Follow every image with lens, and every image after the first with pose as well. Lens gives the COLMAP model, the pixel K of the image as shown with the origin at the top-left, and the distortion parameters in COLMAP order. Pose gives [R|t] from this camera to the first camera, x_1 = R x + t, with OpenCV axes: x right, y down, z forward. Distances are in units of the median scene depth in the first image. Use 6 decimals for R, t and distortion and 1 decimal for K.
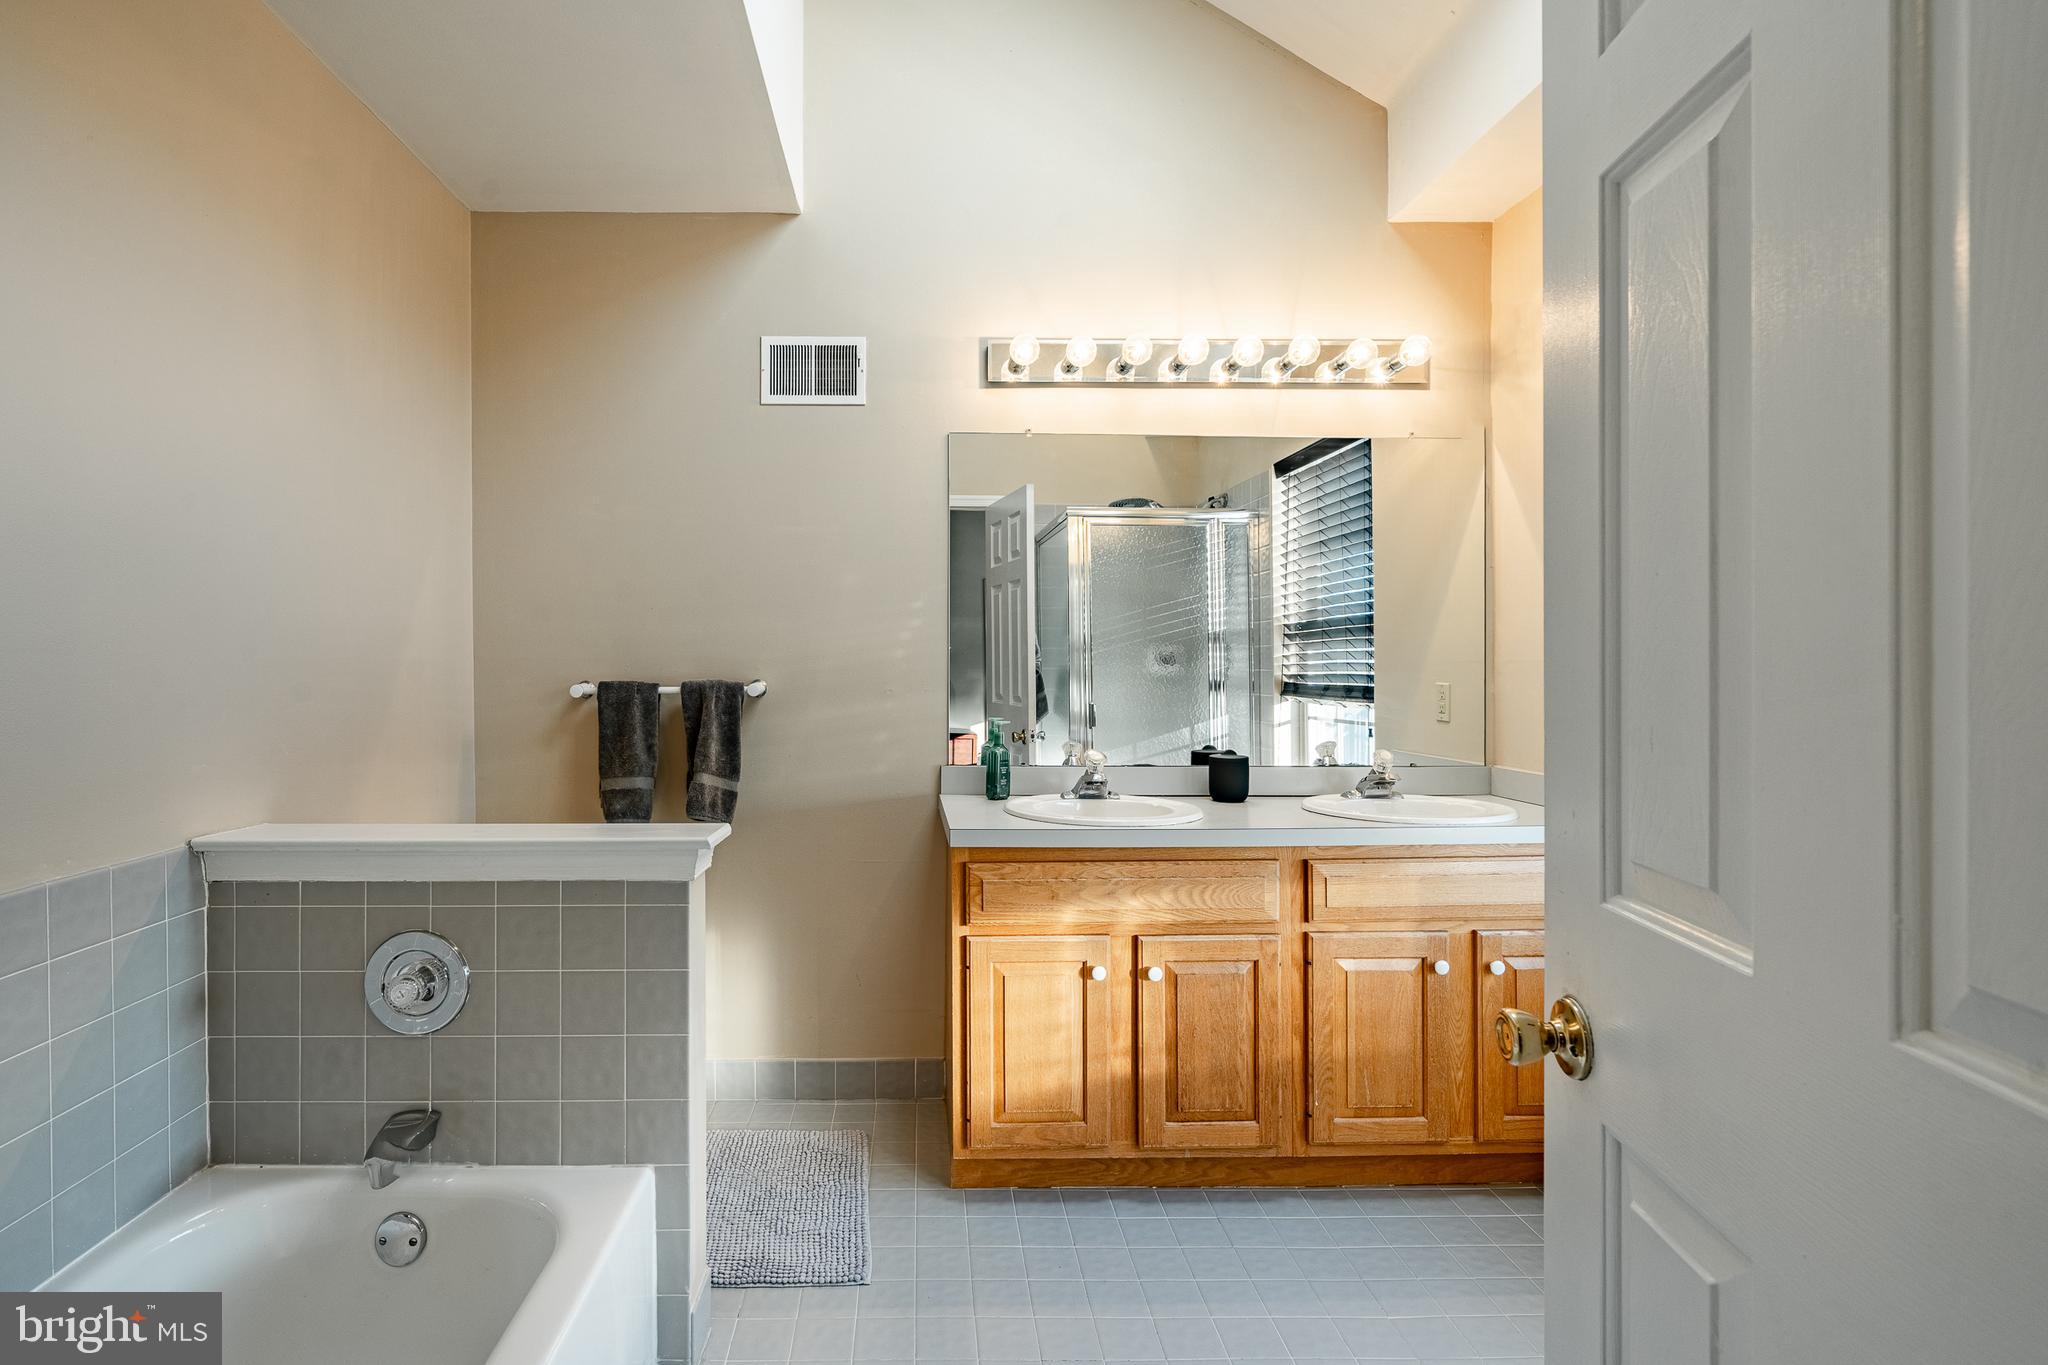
lens RADIAL K [[989.8, 0, 1018.4], [0, 989.8, 664.3], [0, 0, 1]] dist [-0.006069, 0.002293]
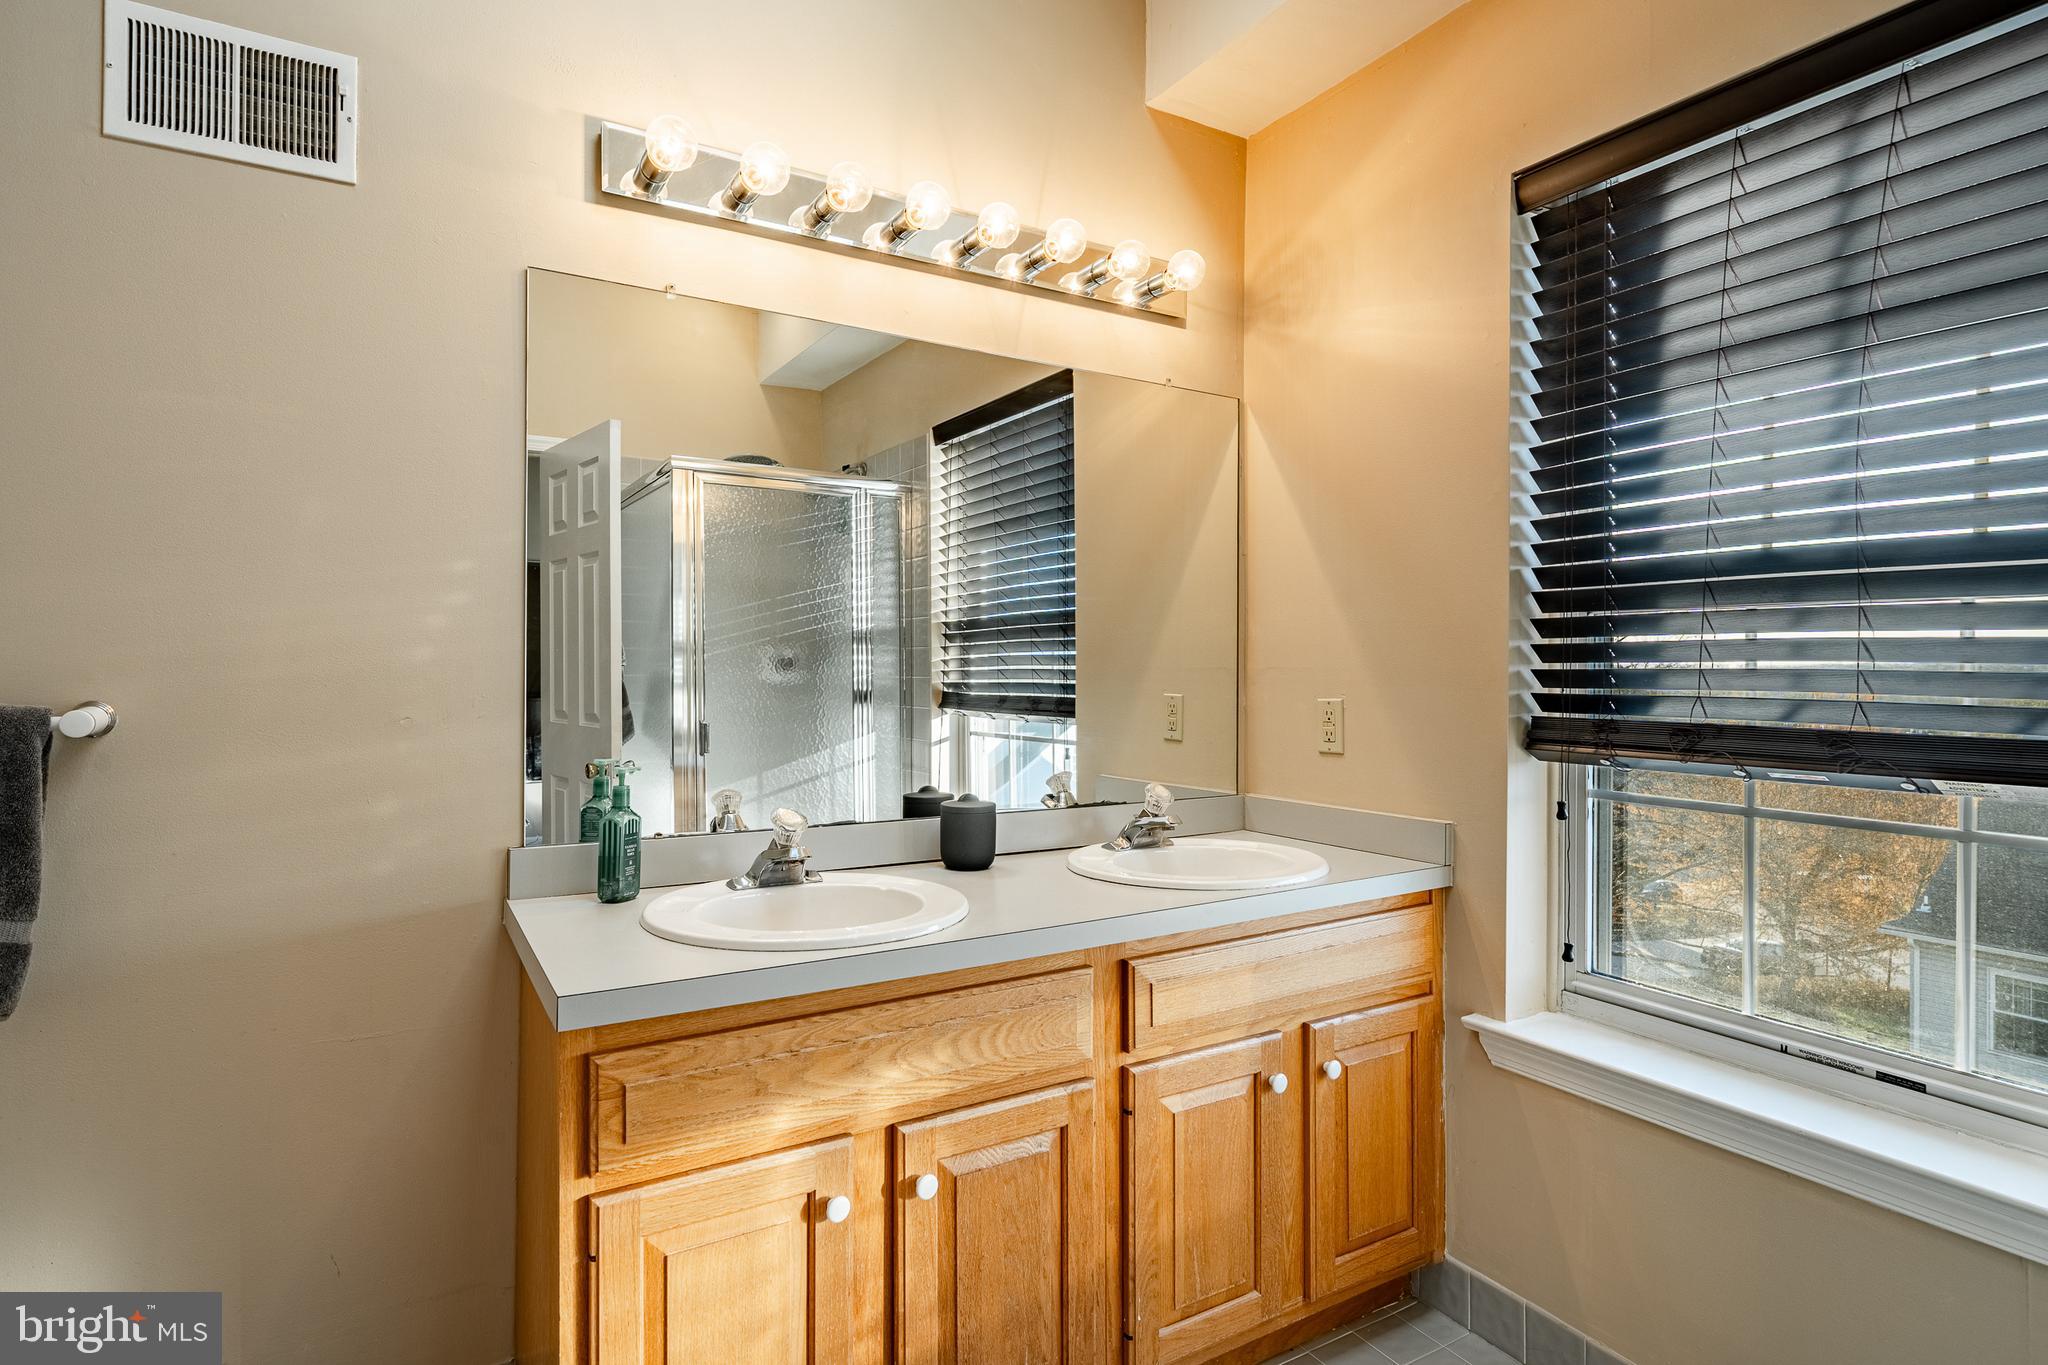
lens RADIAL K [[1028.4, 0, 1025.4], [0, 1028.4, 667.6], [0, 0, 1]] dist [-0.002286, 0.001151]
pose [[0.905413, 0.003461, 0.424517, -0.064015], [-0.002752, 0.999994, -0.002284, -0.001130], [-0.424523, 0.000900, 0.905417, 0.355059]]
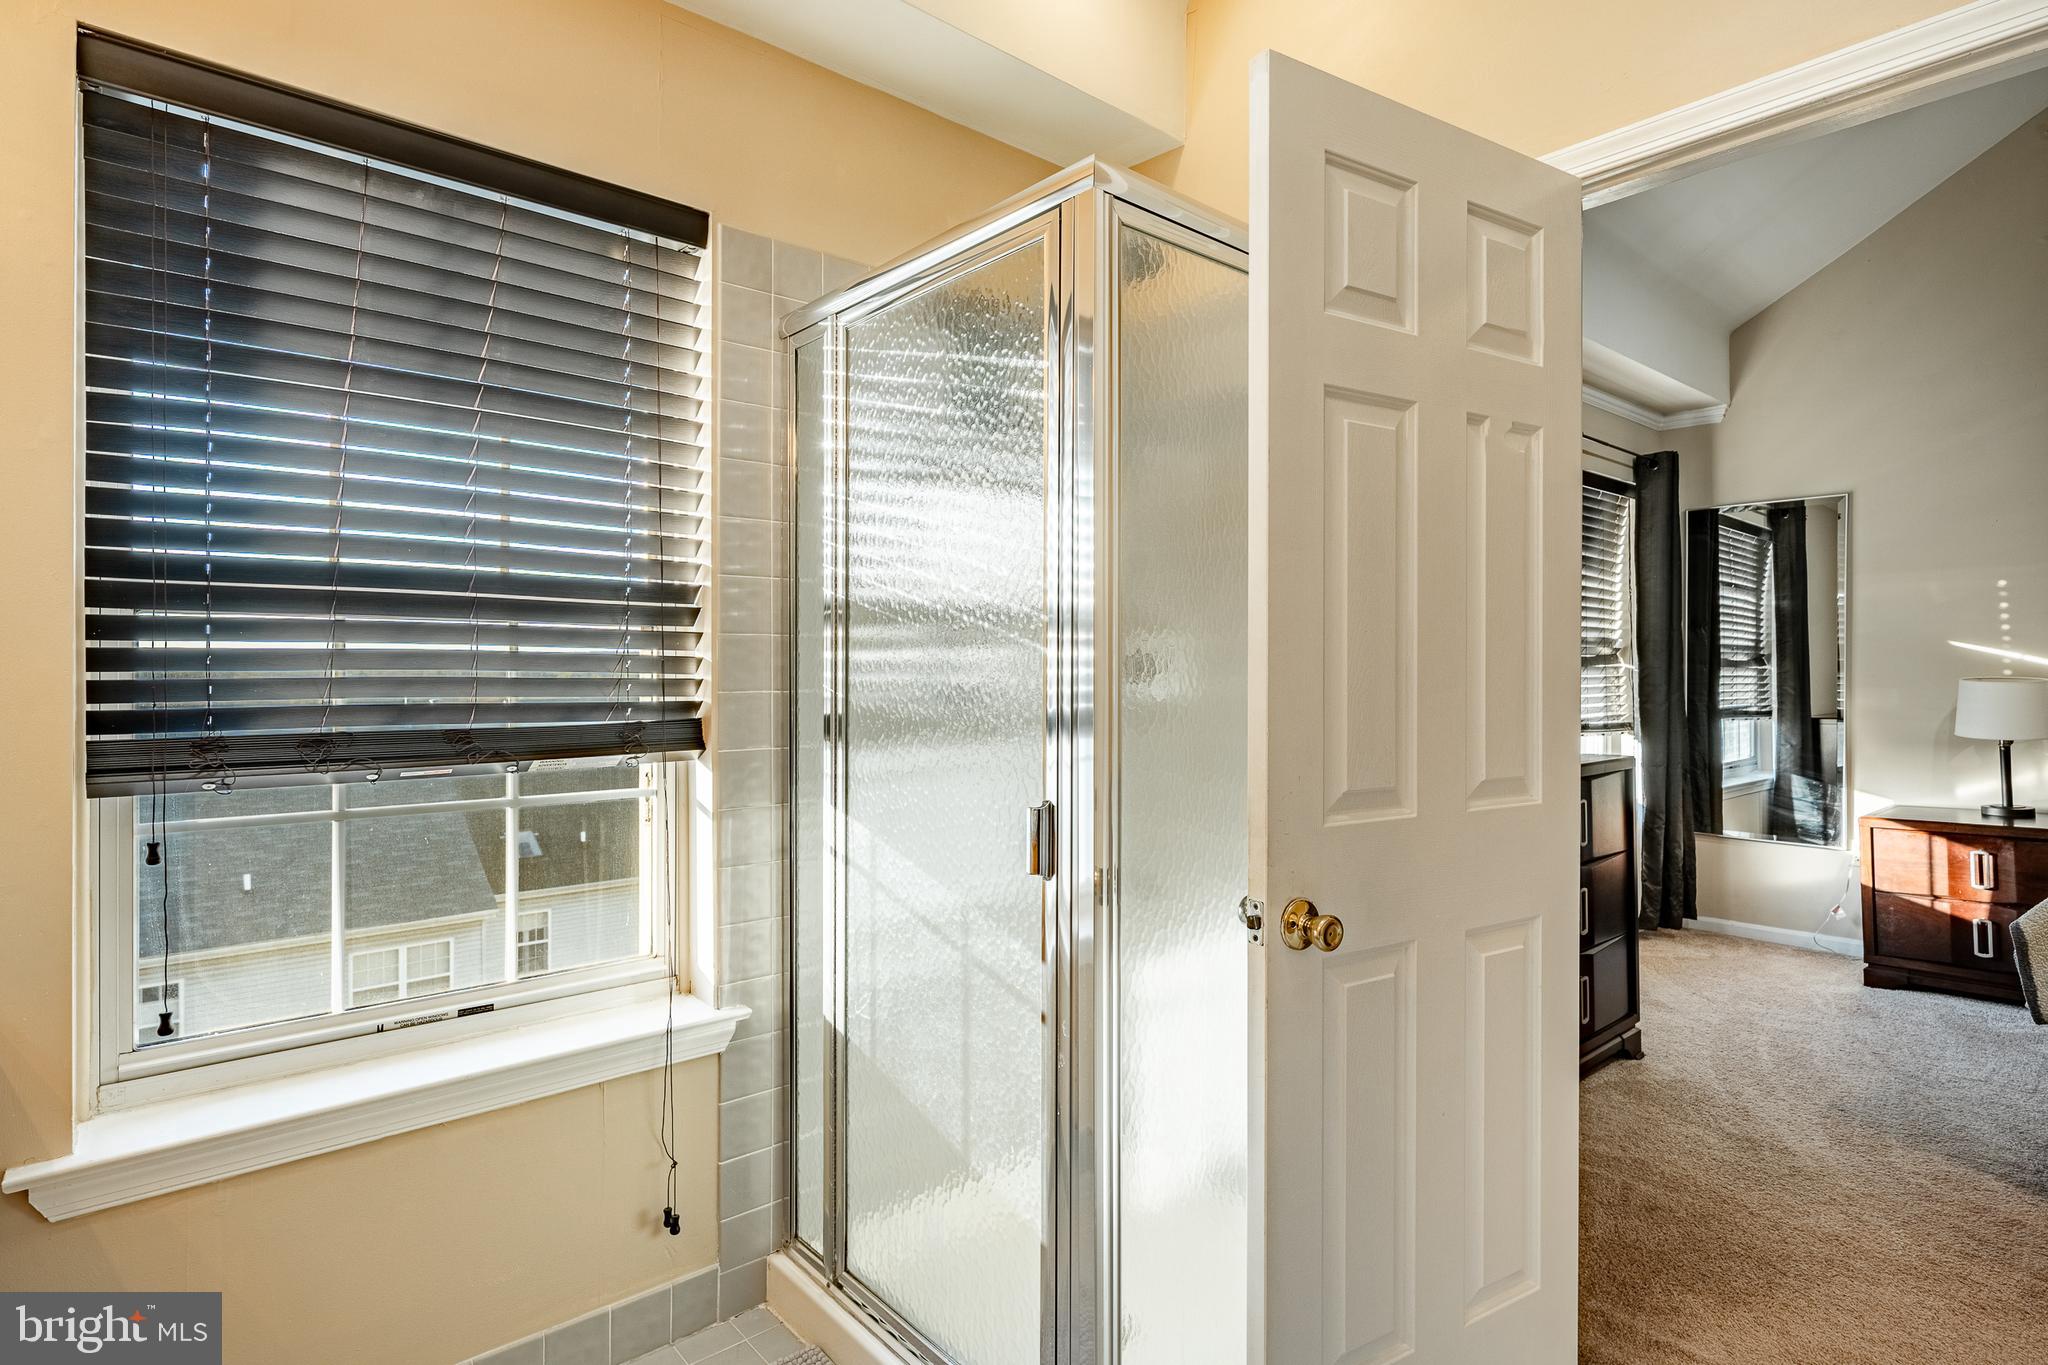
lens RADIAL K [[1028.4, 0, 1010.4], [0, 1028.4, 667.9], [0, 0, 1]] dist [-0.002286, 0.001151]
pose [[-0.555596, 0.004424, 0.831441, -0.489539], [0.005976, 0.999981, -0.001327, -0.018217], [-0.831431, 0.004231, -0.555612, 1.919068]]
